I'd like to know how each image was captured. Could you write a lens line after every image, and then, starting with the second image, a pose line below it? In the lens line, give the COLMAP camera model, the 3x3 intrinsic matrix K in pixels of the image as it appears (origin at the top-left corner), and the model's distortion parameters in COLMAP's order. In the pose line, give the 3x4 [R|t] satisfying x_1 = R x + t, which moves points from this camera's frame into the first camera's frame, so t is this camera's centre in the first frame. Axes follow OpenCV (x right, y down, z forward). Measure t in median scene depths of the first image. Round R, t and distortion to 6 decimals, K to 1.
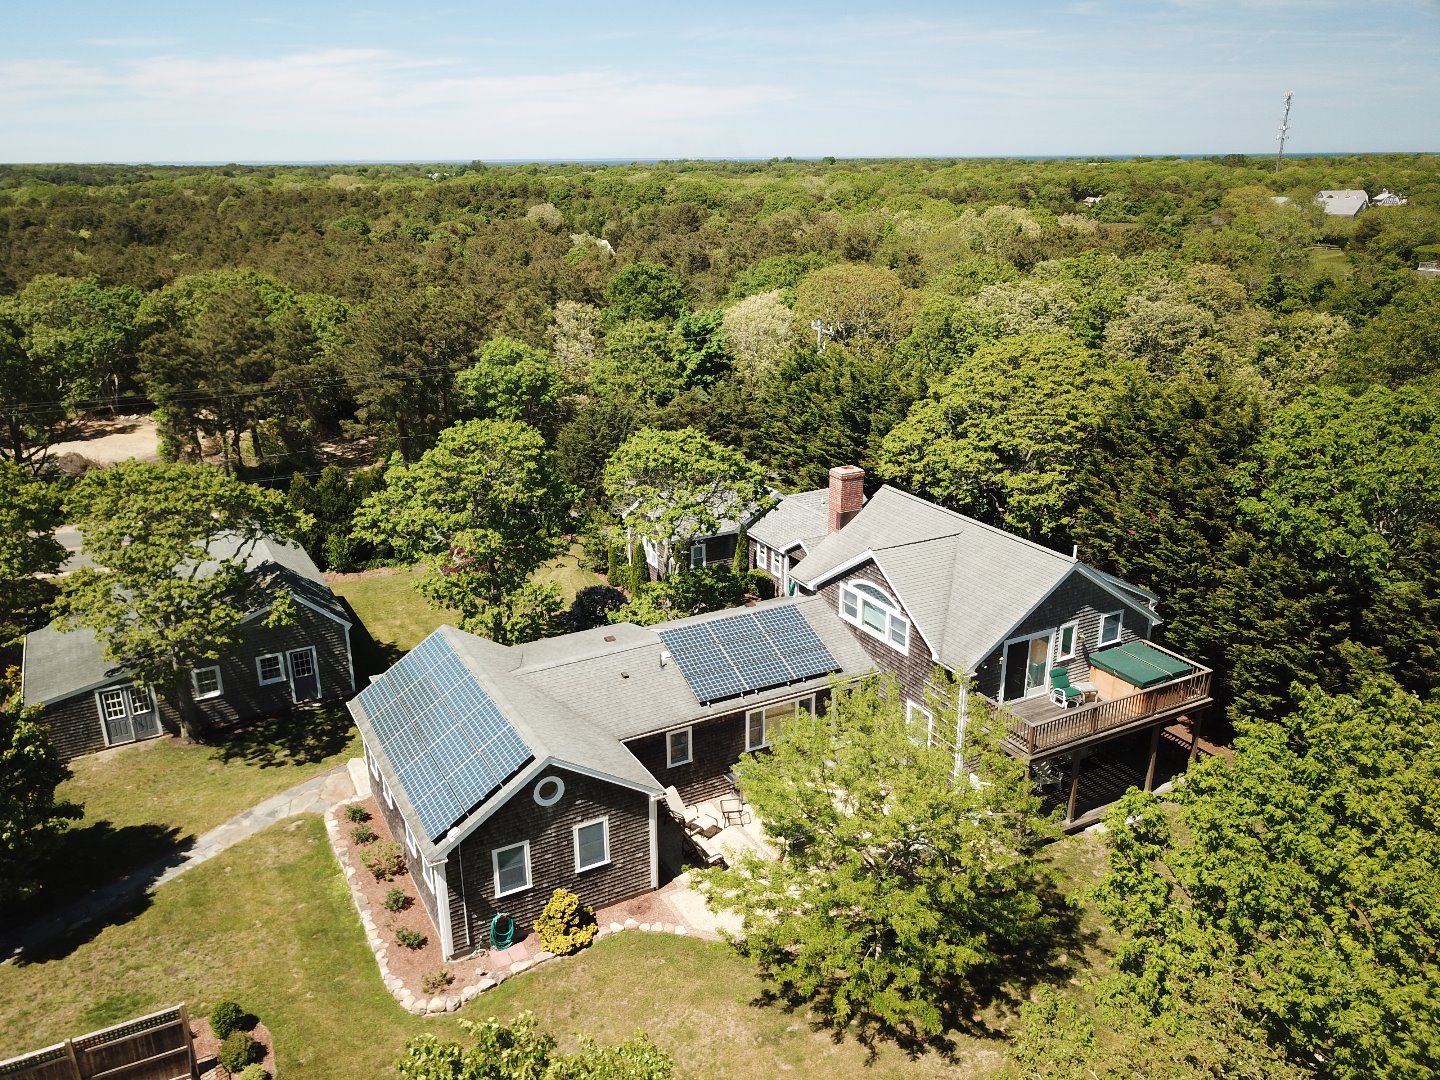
lens RADIAL K [[1093.6, 0, 697.3], [0, 1093.6, 547.4], [0, 0, 1]] dist [0.009261, -0.008148]
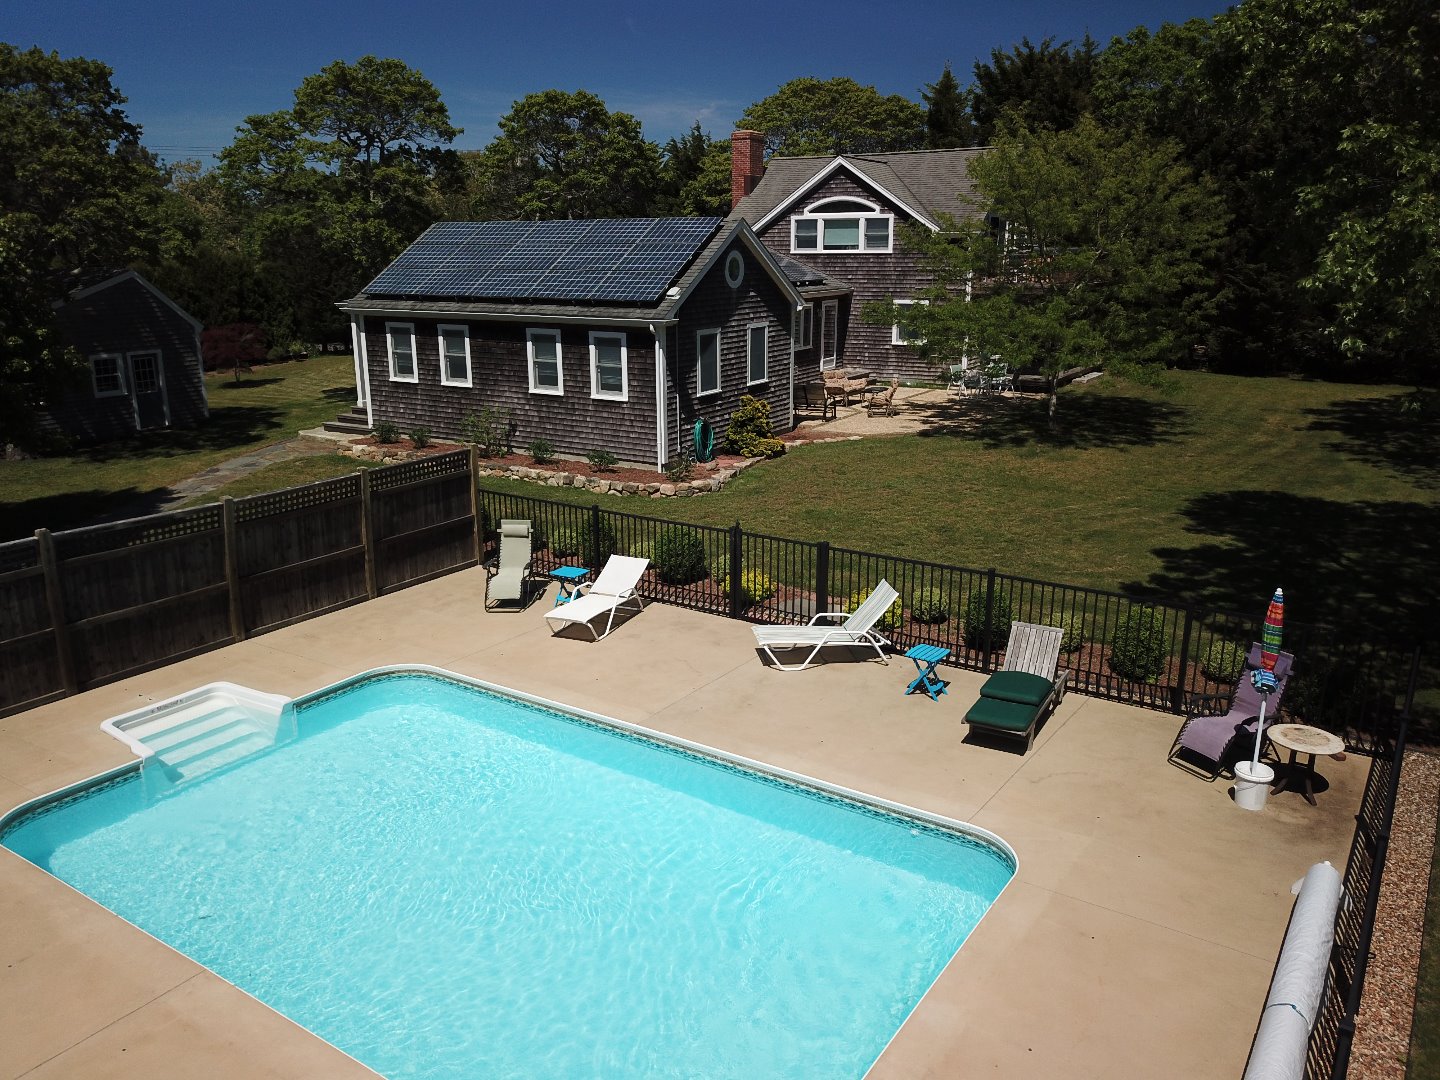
lens RADIAL K [[1098.9, 0, 698.2], [0, 1098.9, 552.3], [0, 0, 1]] dist [0.004210, -0.009126]
pose [[0.866866, -0.125874, 0.482390, -0.489486], [0.164068, 0.985731, -0.037619, 0.377233], [-0.470771, 0.111755, 0.875149, 0.208688]]
